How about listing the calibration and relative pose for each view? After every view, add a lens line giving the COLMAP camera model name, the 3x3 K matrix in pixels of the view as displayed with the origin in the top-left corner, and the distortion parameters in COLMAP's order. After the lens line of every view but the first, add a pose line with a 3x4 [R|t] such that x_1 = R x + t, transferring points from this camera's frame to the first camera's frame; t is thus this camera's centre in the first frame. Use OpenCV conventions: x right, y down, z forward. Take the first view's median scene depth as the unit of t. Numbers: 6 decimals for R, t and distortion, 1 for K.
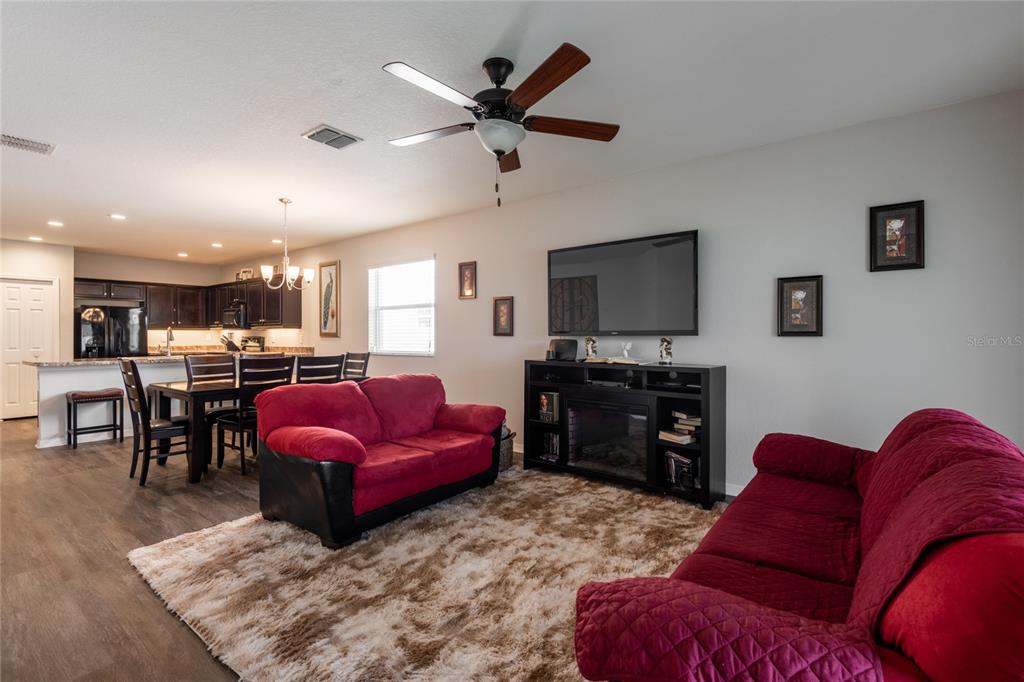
lens RADIAL K [[467.4, 0, 508.9], [0, 467.4, 333.6], [0, 0, 1]] dist [0.028446, -0.013828]
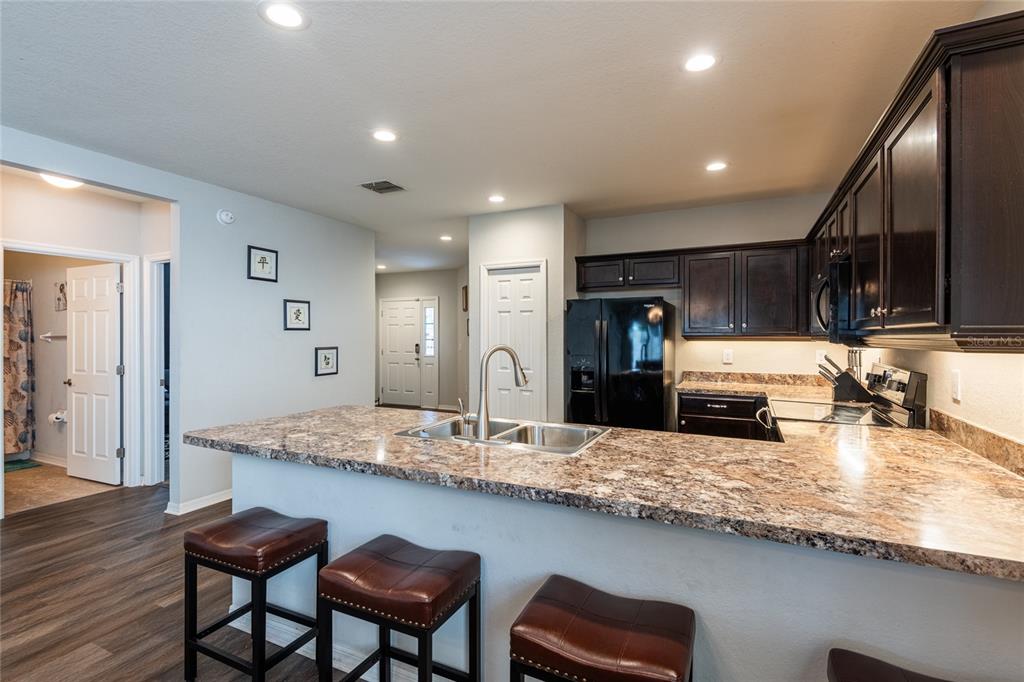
lens RADIAL K [[467.4, 0, 513.1], [0, 467.4, 335.8], [0, 0, 1]] dist [0.028446, -0.013828]
pose [[0.214255, 0.004642, -0.976767, -0.491981], [0.002783, 0.999982, 0.005363, -0.026515], [0.976774, -0.003868, 0.214238, 1.144758]]
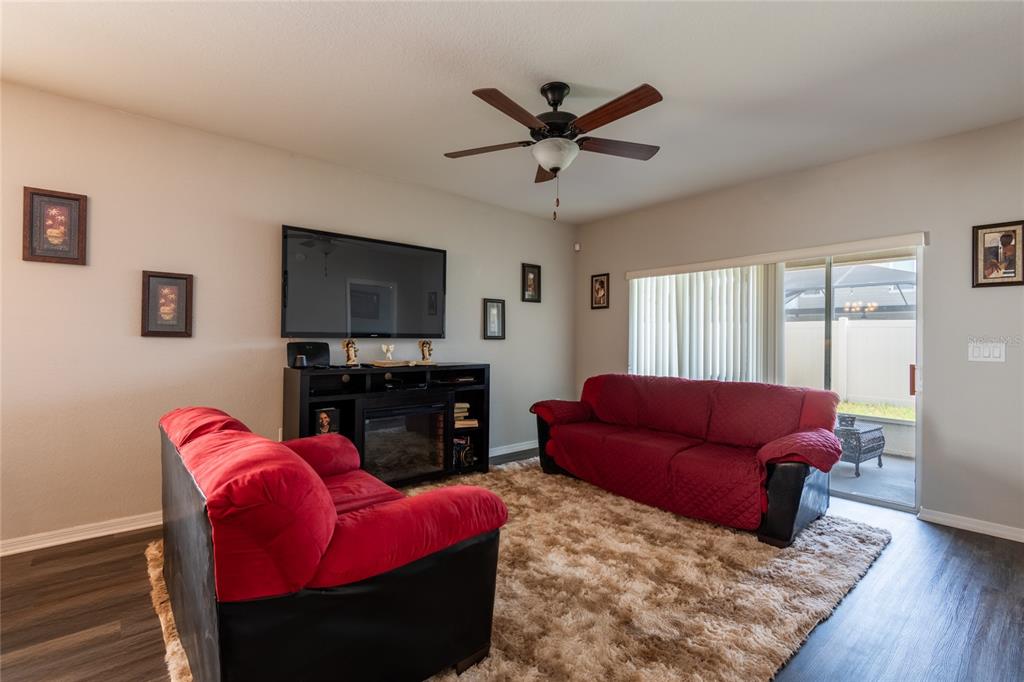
lens RADIAL K [[467.4, 0, 513.8], [0, 467.4, 338.6], [0, 0, 1]] dist [0.028446, -0.013828]
pose [[0.194723, 0.004449, 0.980848, -0.510813], [-0.012997, 0.999914, -0.001955, 0.002628], [-0.980772, -0.012367, 0.194764, 0.414903]]
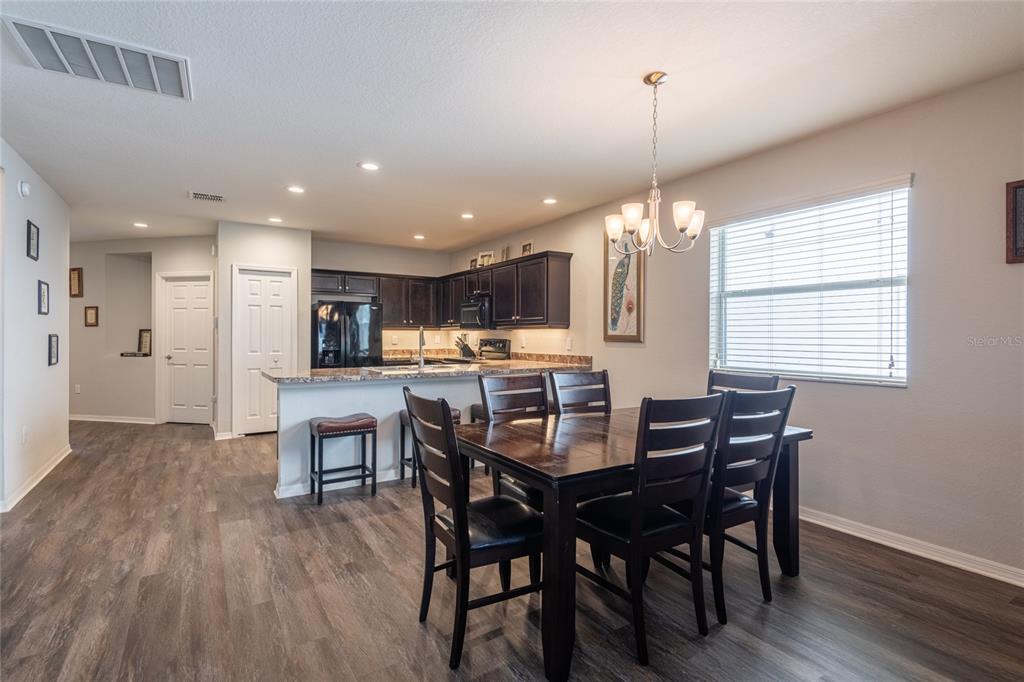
lens RADIAL K [[486.2, 0, 513.1], [0, 486.2, 335.4], [0, 0, 1]] dist [0.019357, -0.010775]
pose [[0.945286, 0.006136, -0.326185, -0.415917], [-0.005049, 0.999979, 0.004180, -0.005030], [0.326204, -0.002305, 0.945297, 0.417416]]
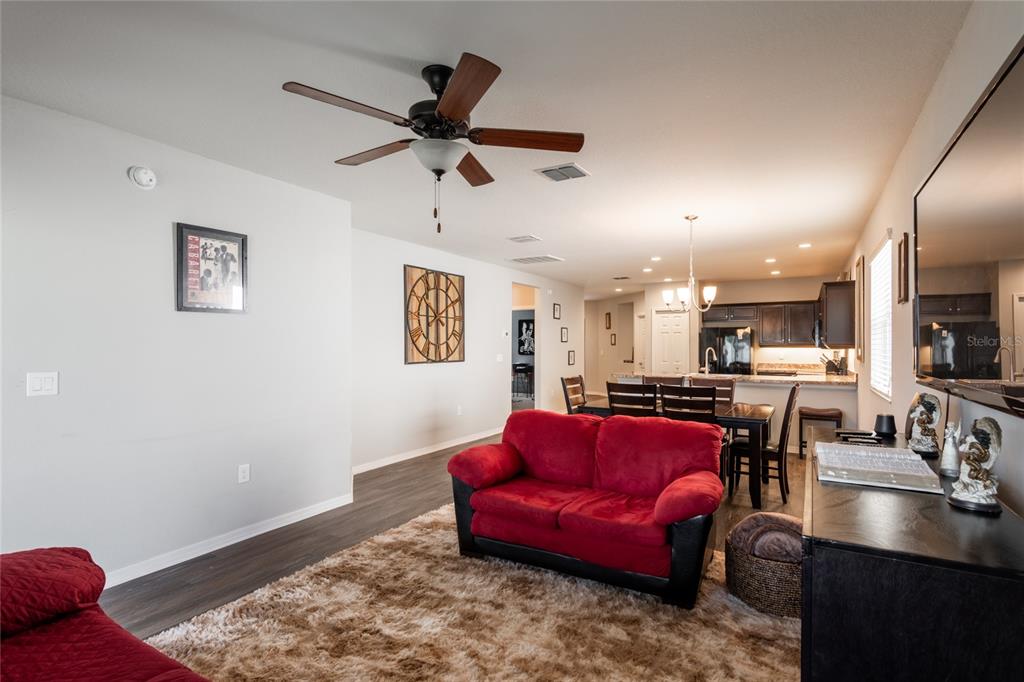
lens RADIAL K [[504.8, 0, 515.3], [0, 504.8, 340.6], [0, 0, 1]] dist [0.003000, 0.001385]
pose [[0.148943, -0.004339, -0.988836, 0.439097], [0.001372, 0.999990, -0.004182, -0.031232], [0.988845, -0.000733, 0.148947, 0.471092]]
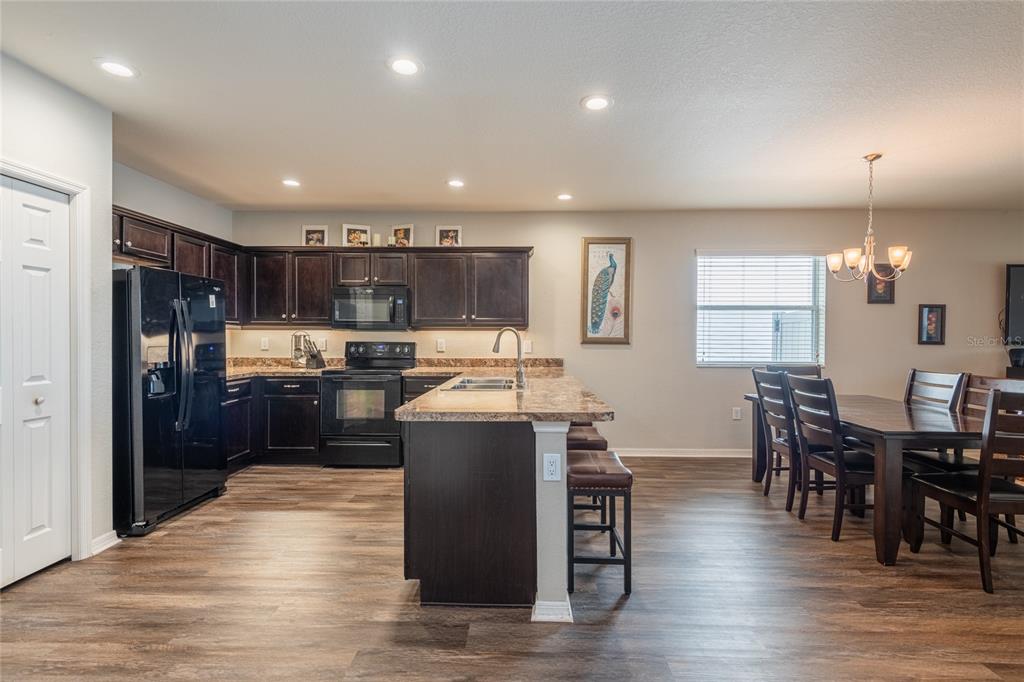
lens RADIAL K [[467.4, 0, 518.7], [0, 467.4, 339.0], [0, 0, 1]] dist [0.028446, -0.013828]
pose [[0.804519, 0.001577, 0.593924, -1.248515], [-0.008035, 0.999934, 0.008228, -0.006197], [-0.593872, -0.011391, 0.804479, 0.683572]]
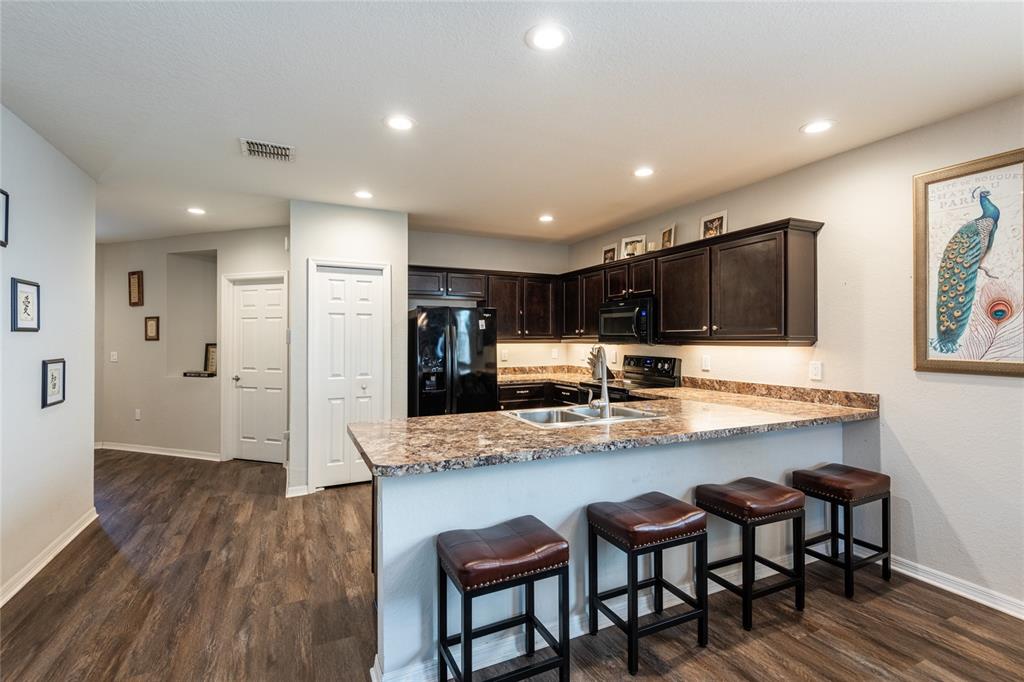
lens RADIAL K [[467.4, 0, 515.1], [0, 467.4, 334.4], [0, 0, 1]] dist [0.028446, -0.013828]
pose [[0.897212, -0.001268, -0.441598, -0.730106], [-0.001051, 0.999987, -0.005007, -0.027704], [0.441598, 0.004956, 0.897199, 0.713254]]
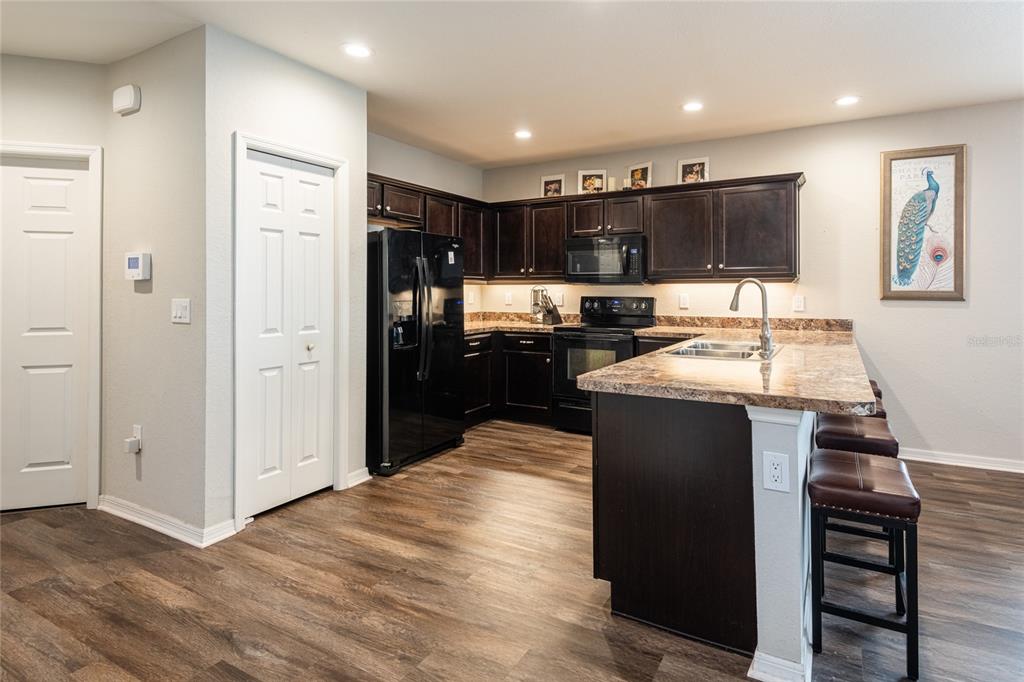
lens RADIAL K [[529.6, 0, 558.4], [0, 529.6, 285.4], [0, 0, 1]] dist [0.031914, -0.010392]
pose [[0.984622, 0.002305, 0.174681, -1.179411], [-0.001536, 0.999989, -0.004534, -0.006666], [-0.174689, 0.004196, 0.984615, 0.685277]]
